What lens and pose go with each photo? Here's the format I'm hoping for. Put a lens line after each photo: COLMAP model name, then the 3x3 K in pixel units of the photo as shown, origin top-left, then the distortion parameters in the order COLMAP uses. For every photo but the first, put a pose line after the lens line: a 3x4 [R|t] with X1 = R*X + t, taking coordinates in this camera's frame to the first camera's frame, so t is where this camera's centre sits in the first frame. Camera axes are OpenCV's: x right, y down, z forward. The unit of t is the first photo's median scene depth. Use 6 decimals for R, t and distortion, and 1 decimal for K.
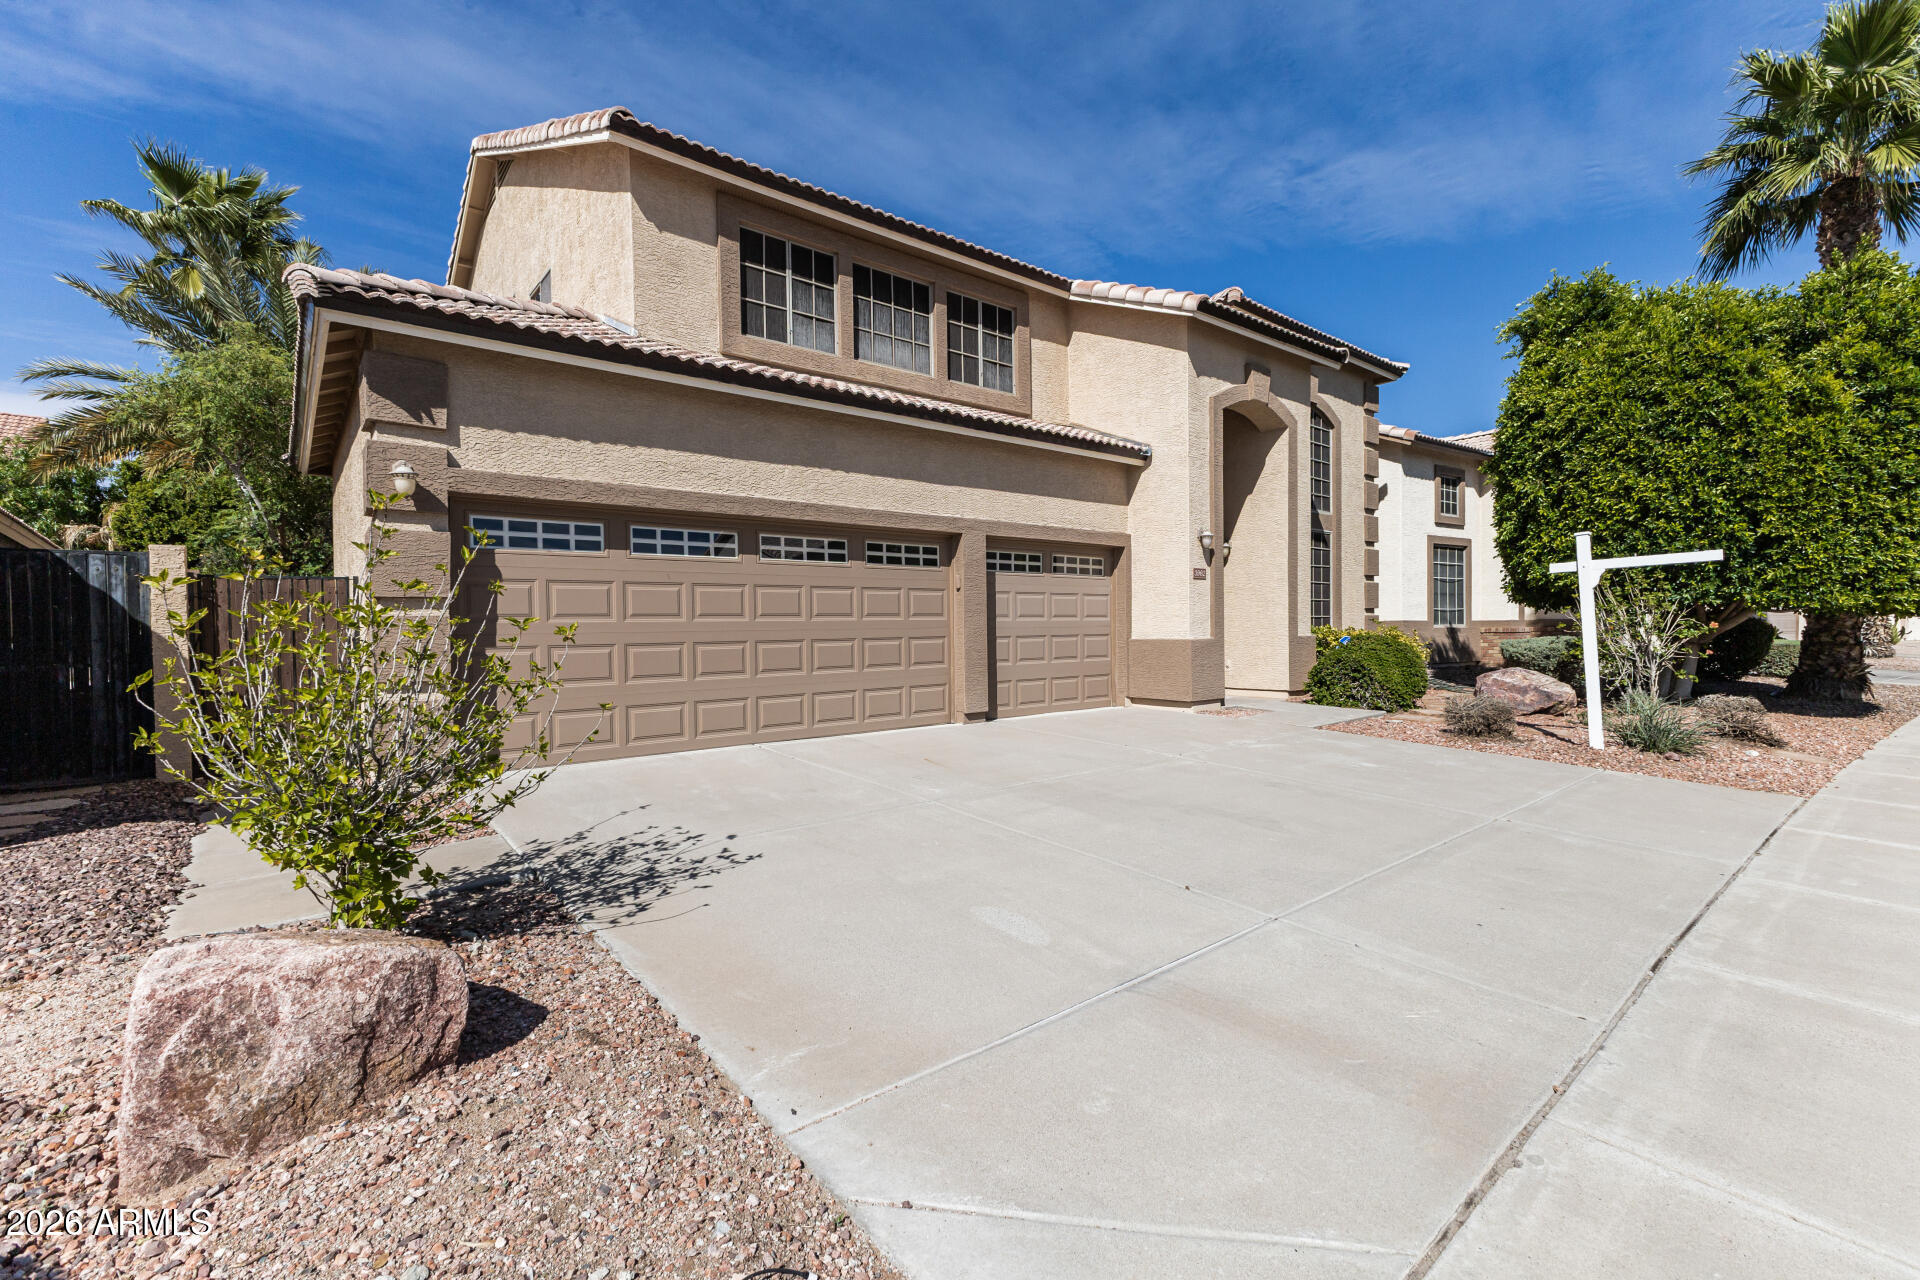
lens RADIAL K [[821.7, 0, 954.4], [0, 821.7, 643.9], [0, 0, 1]] dist [0.012943, -0.001317]
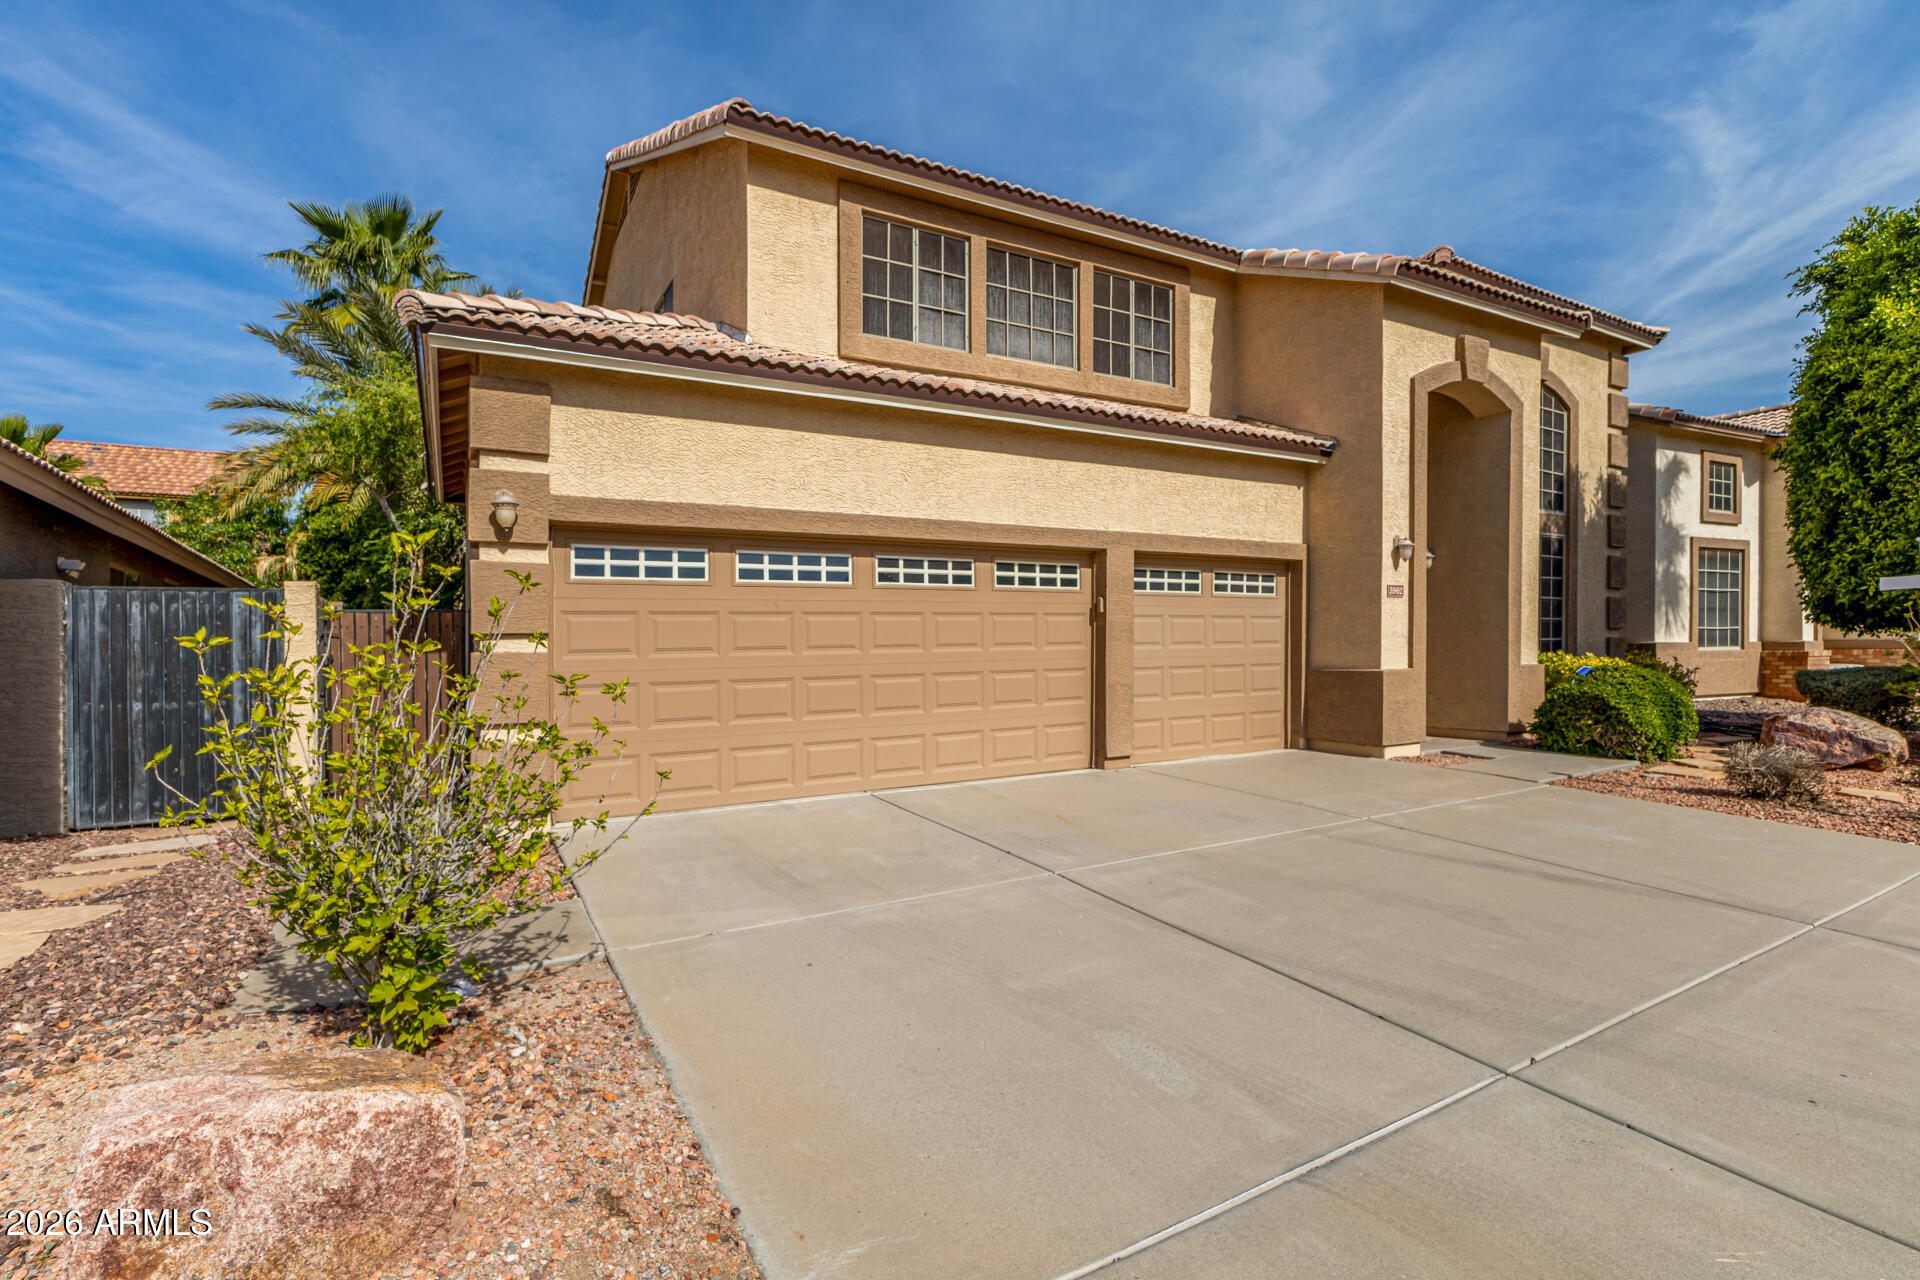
lens RADIAL K [[864.6, 0, 955.5], [0, 864.6, 674.4], [0, 0, 1]] dist [-0.005179, -0.003124]
pose [[0.984799, 0.009580, -0.173434, 0.012299], [-0.005717, 0.999725, 0.022761, -0.021603], [0.173604, -0.021424, 0.984582, 0.067280]]
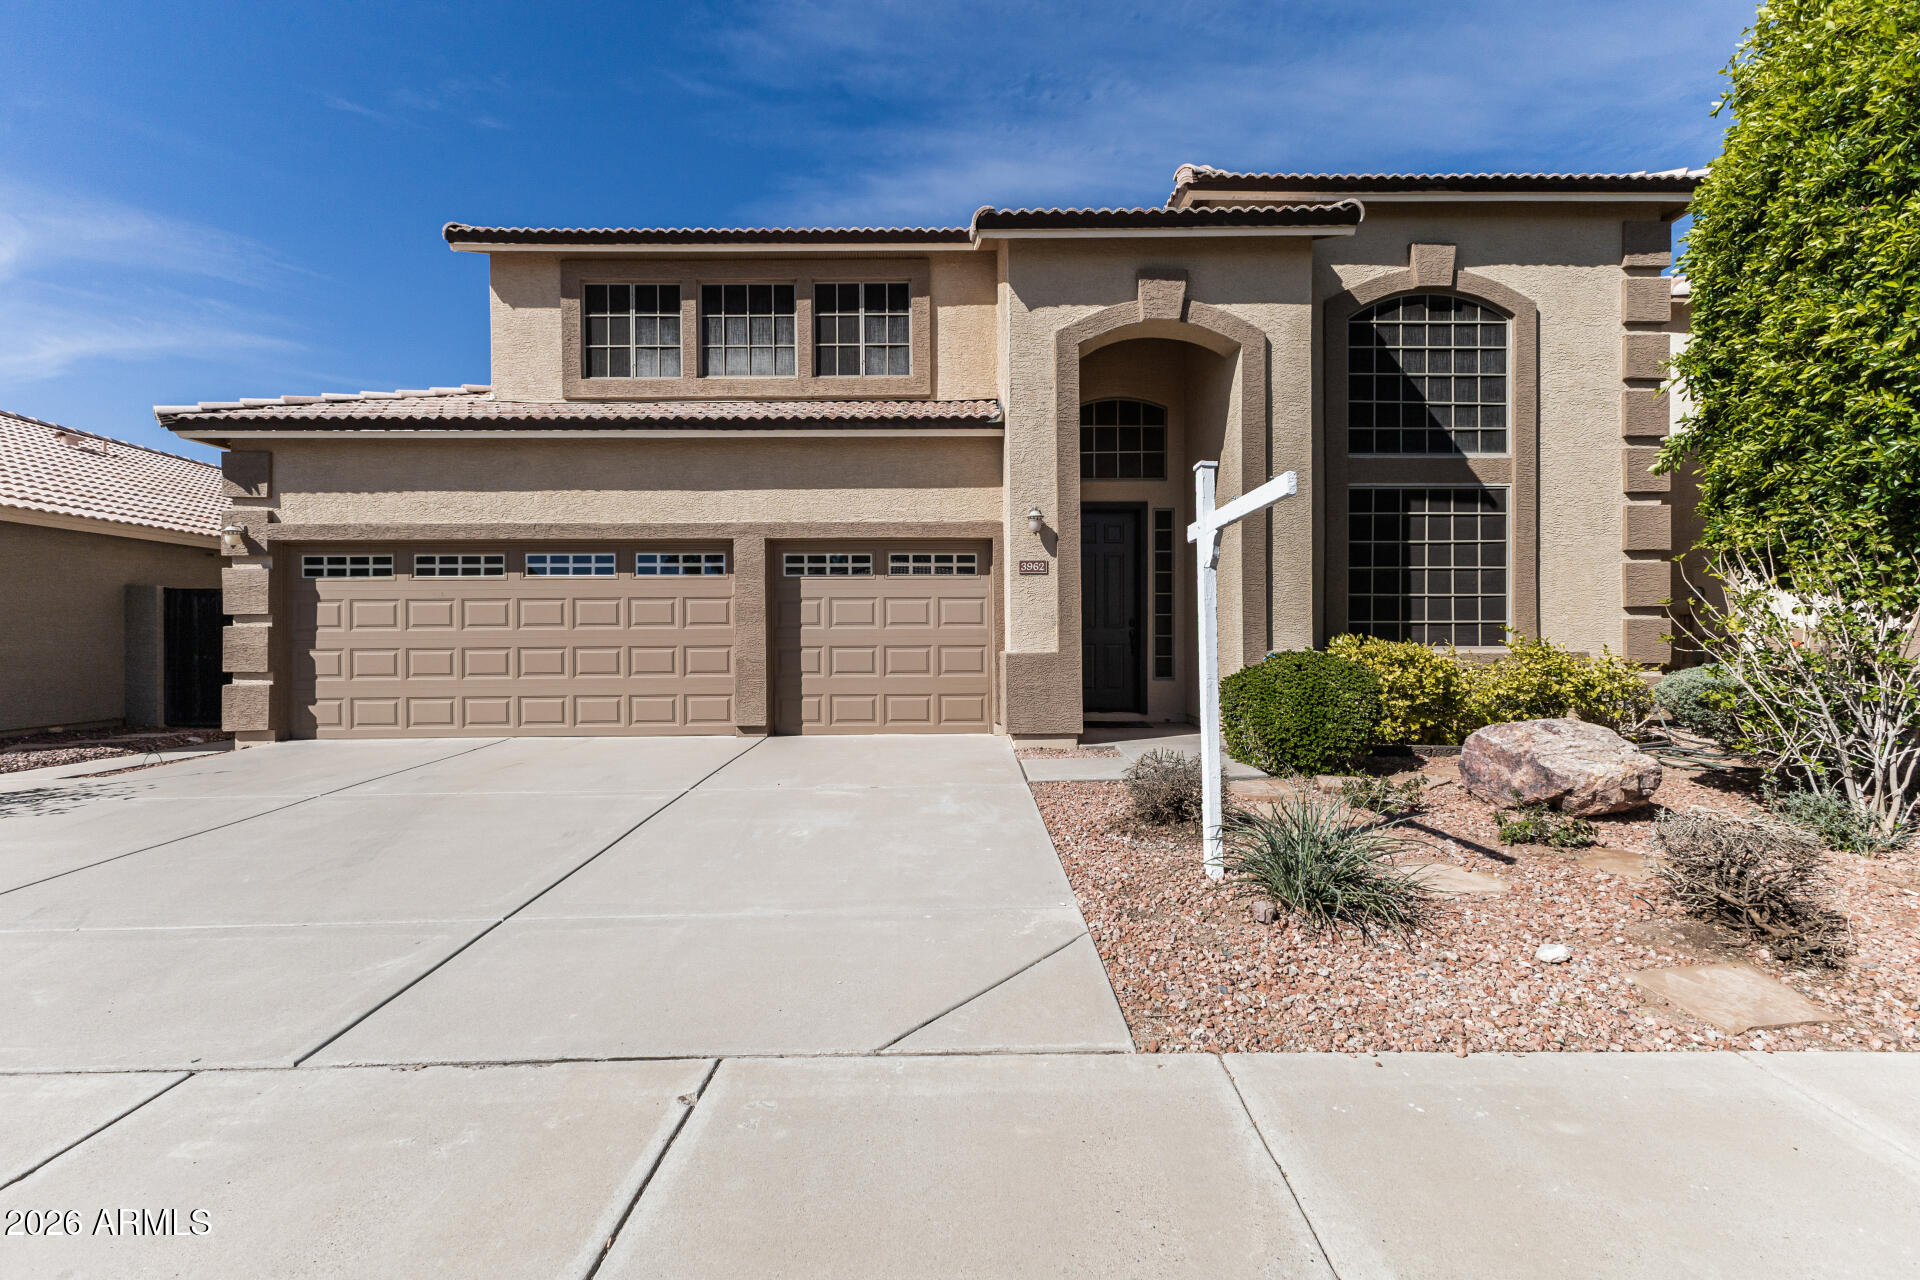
lens RADIAL K [[821.7, 0, 967.4], [0, 821.7, 643.1], [0, 0, 1]] dist [0.012943, -0.001317]
pose [[0.786134, 0.009513, -0.617983, 0.877681], [-0.015831, 0.999863, -0.004746, -0.013054], [0.617854, 0.013514, 0.786177, 0.441172]]
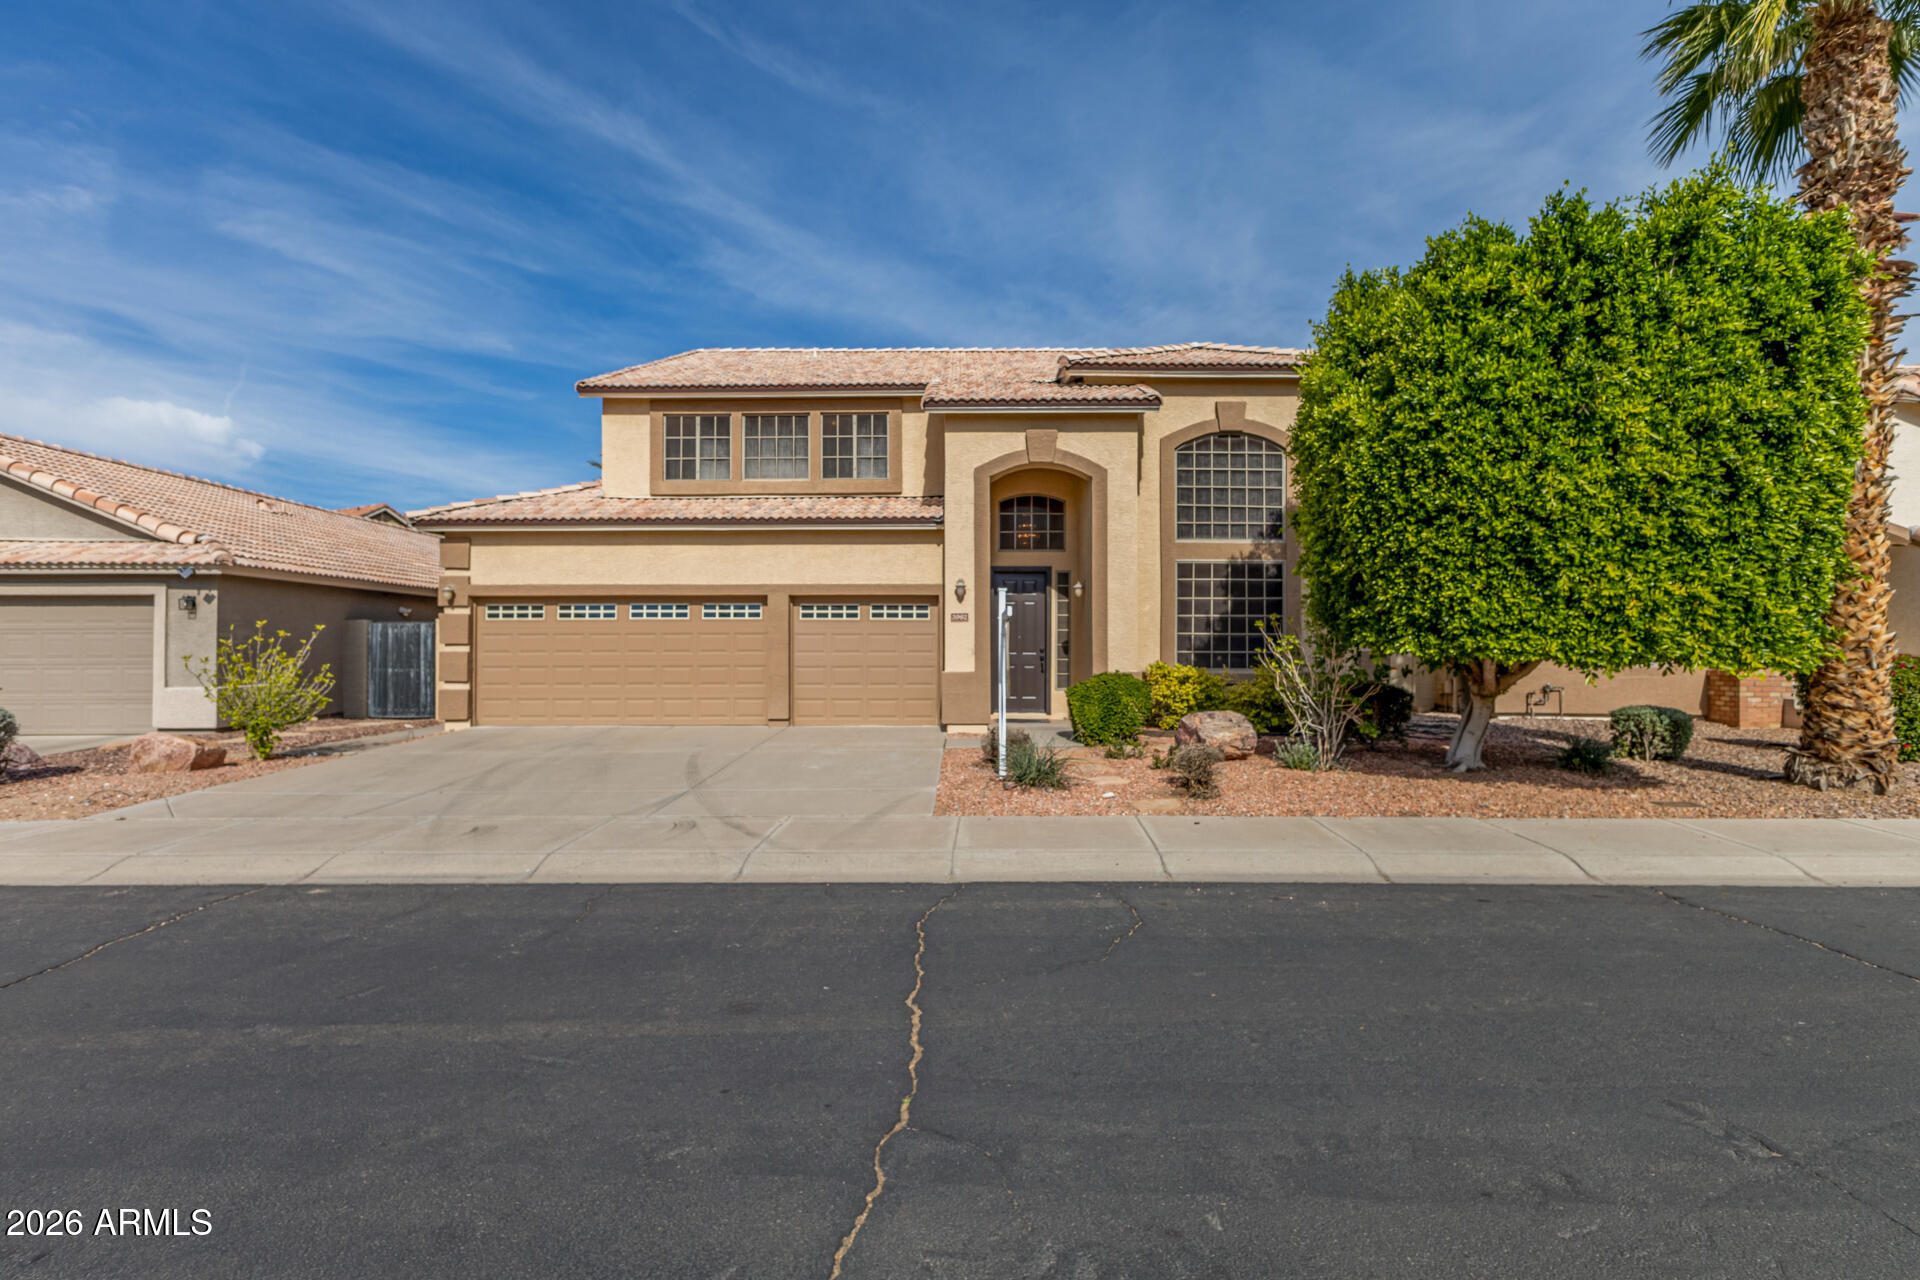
lens RADIAL K [[864.6, 0, 967.1], [0, 864.6, 651.5], [0, 0, 1]] dist [-0.005179, -0.003124]
pose [[0.774627, 0.012563, -0.632293, 1.337309], [-0.021116, 0.999759, -0.006005, -0.034302], [0.632066, 0.018003, 0.774706, 0.041948]]
